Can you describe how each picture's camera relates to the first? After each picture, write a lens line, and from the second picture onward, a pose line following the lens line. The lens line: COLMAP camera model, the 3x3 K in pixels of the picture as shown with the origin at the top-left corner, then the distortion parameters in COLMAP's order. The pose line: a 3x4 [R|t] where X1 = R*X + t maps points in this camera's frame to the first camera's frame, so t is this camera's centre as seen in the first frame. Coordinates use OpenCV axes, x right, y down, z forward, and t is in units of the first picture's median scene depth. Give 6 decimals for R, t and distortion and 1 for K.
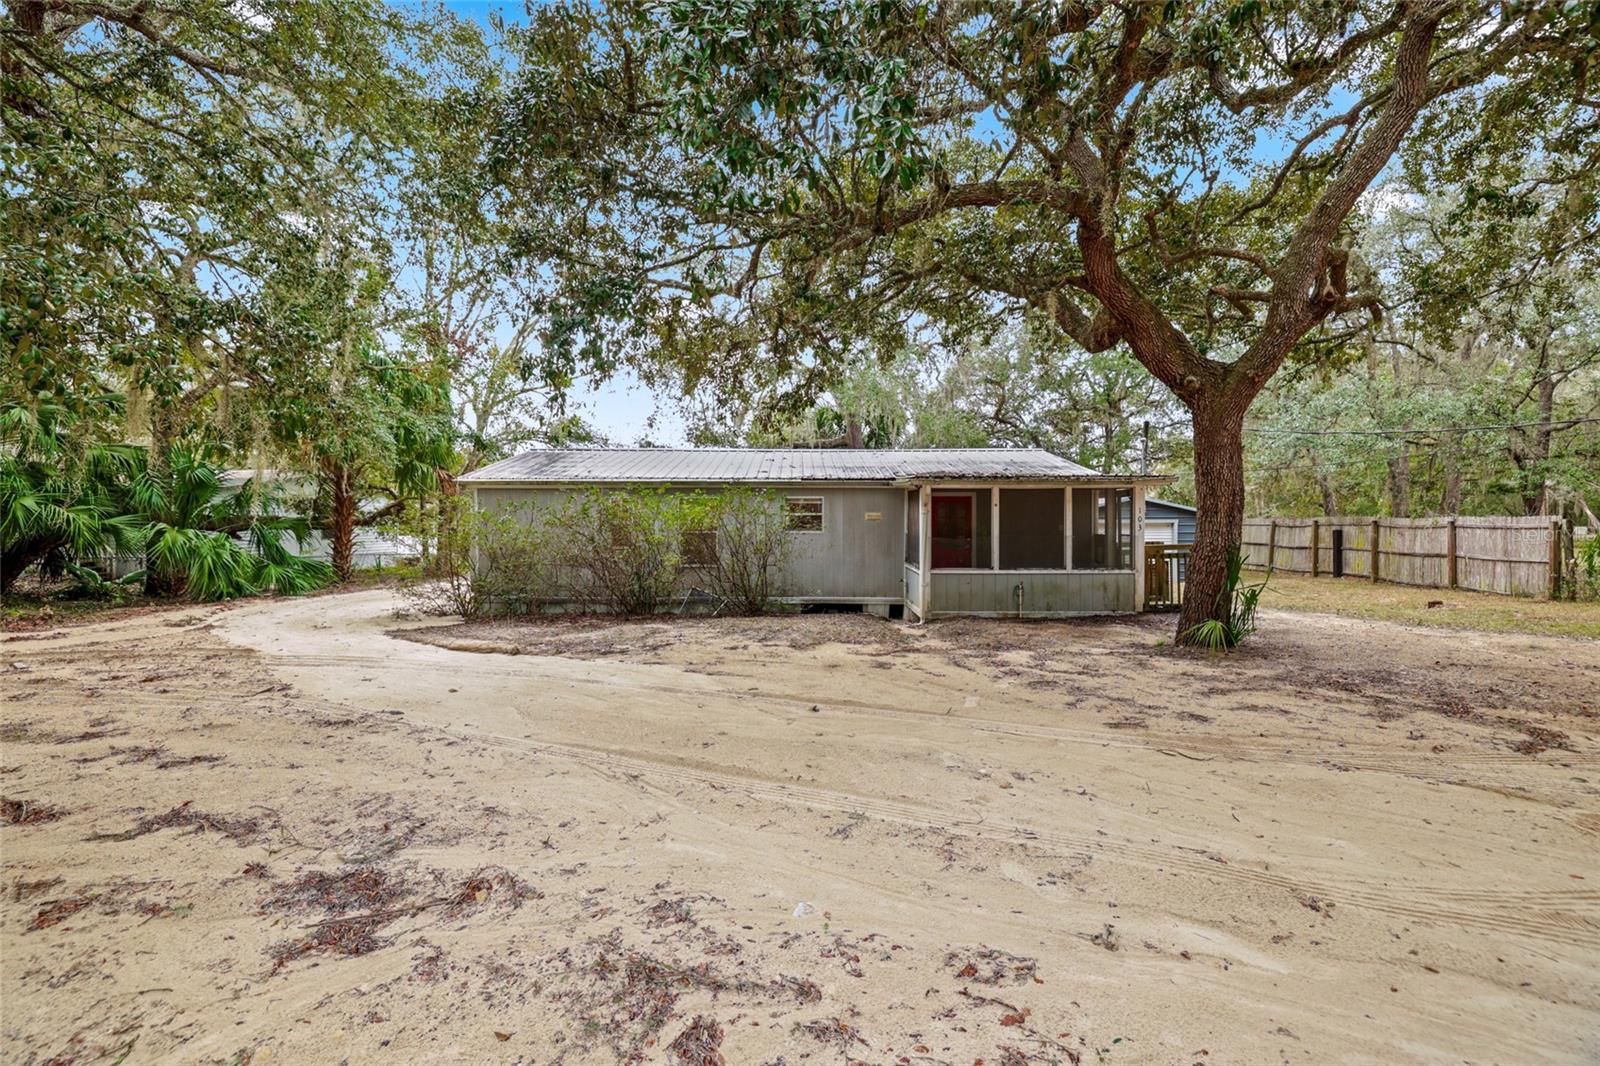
lens RADIAL K [[688.8, 0, 797.0], [0, 688.8, 506.6], [0, 0, 1]] dist [-0.000580, -0.000002]
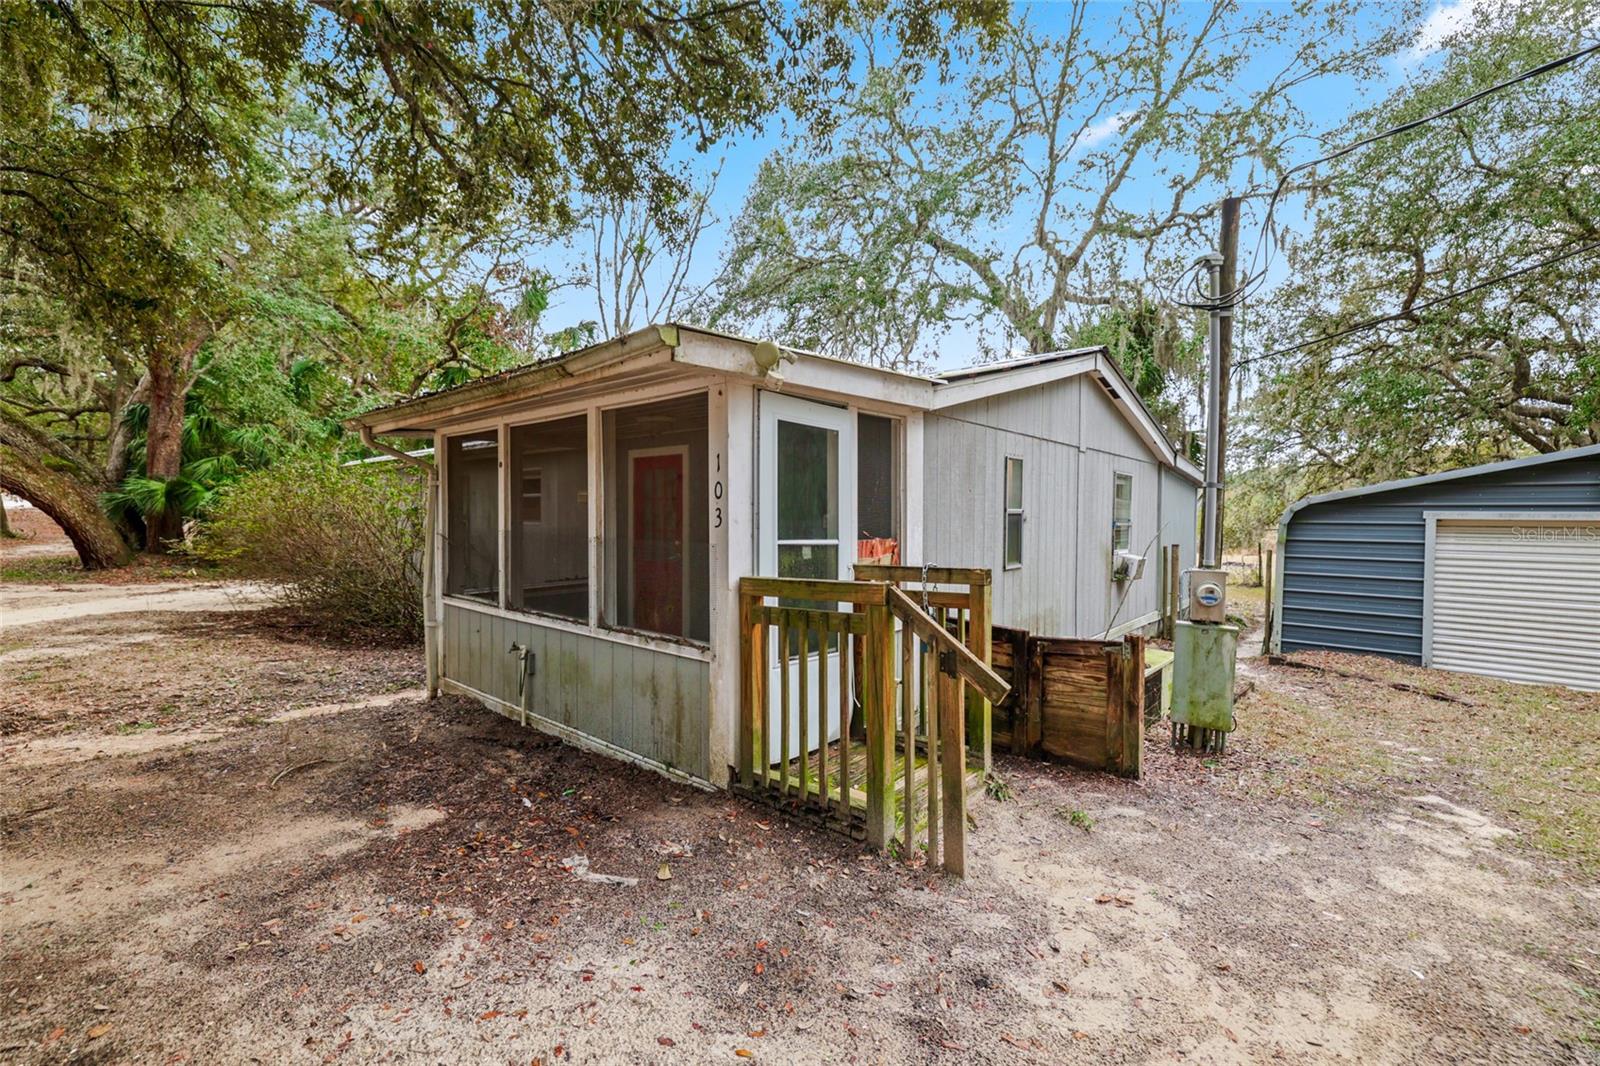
lens RADIAL K [[679.9, 0, 800.0], [0, 679.9, 533.0], [0, 0, 1]] dist [0.001200, 0.000274]
pose [[0.747956, 0.021034, -0.663415, 0.669062], [0.003747, 0.999348, 0.035909, 0.025497], [0.663738, -0.029344, 0.747389, 0.738837]]
